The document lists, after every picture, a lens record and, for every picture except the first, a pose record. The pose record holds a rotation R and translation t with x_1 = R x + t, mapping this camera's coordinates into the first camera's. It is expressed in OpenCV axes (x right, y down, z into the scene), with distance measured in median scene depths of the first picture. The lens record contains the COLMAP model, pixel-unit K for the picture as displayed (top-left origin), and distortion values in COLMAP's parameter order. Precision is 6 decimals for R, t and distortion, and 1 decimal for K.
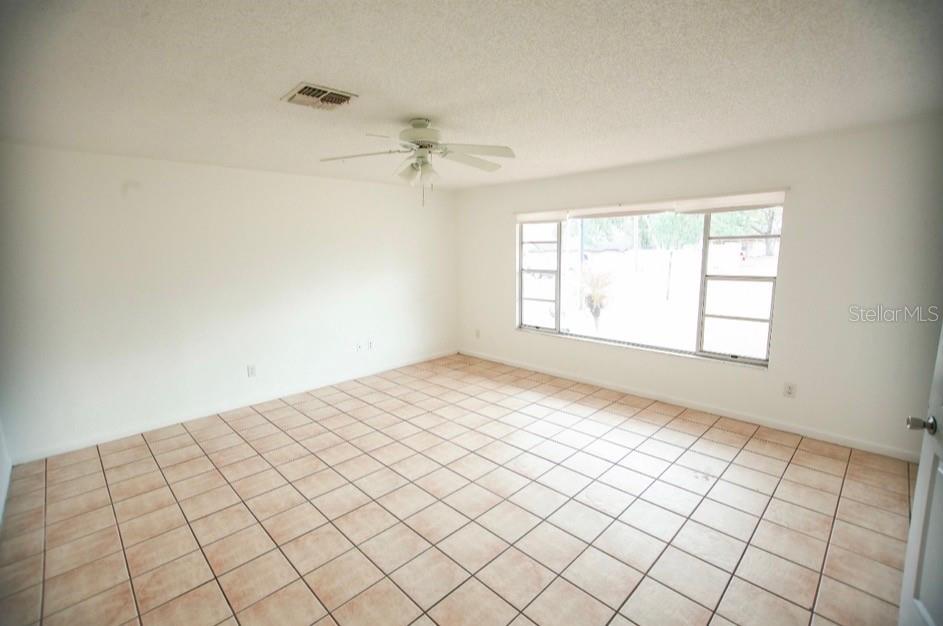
lens RADIAL K [[426.3, 0, 474.2], [0, 426.3, 311.6], [0, 0, 1]] dist [0.002479, 0.000693]
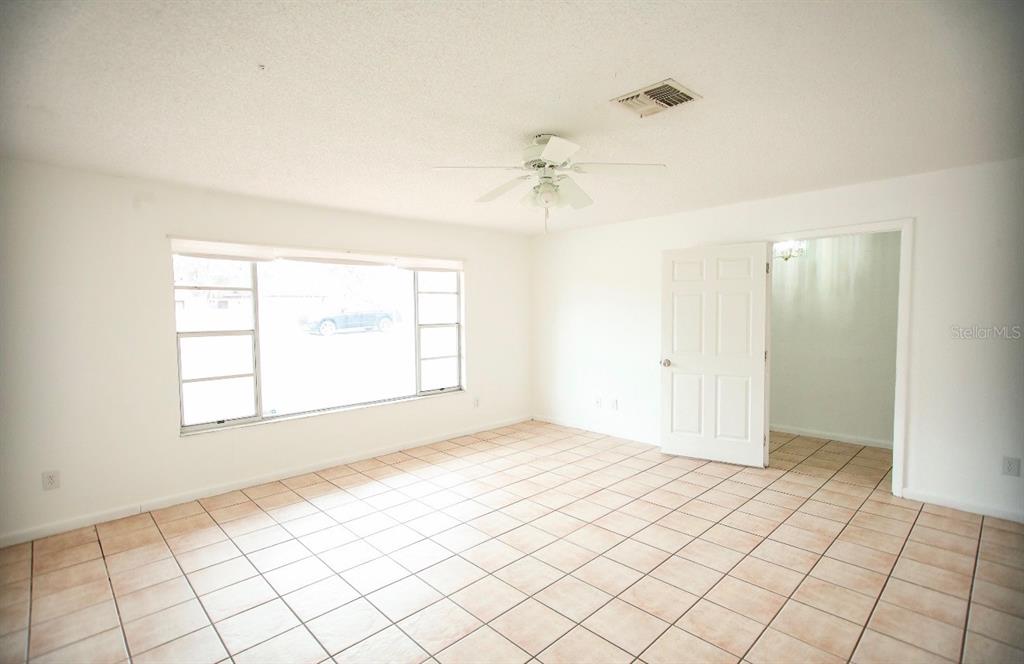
lens RADIAL K [[475.6, 0, 507.5], [0, 475.6, 331.7], [0, 0, 1]] dist [0.000205, 0.000300]
pose [[0.030186, -0.028189, 0.999147, -0.525269], [0.161774, 0.986561, 0.022946, -0.040782], [-0.986366, 0.160944, 0.034341, 0.522919]]
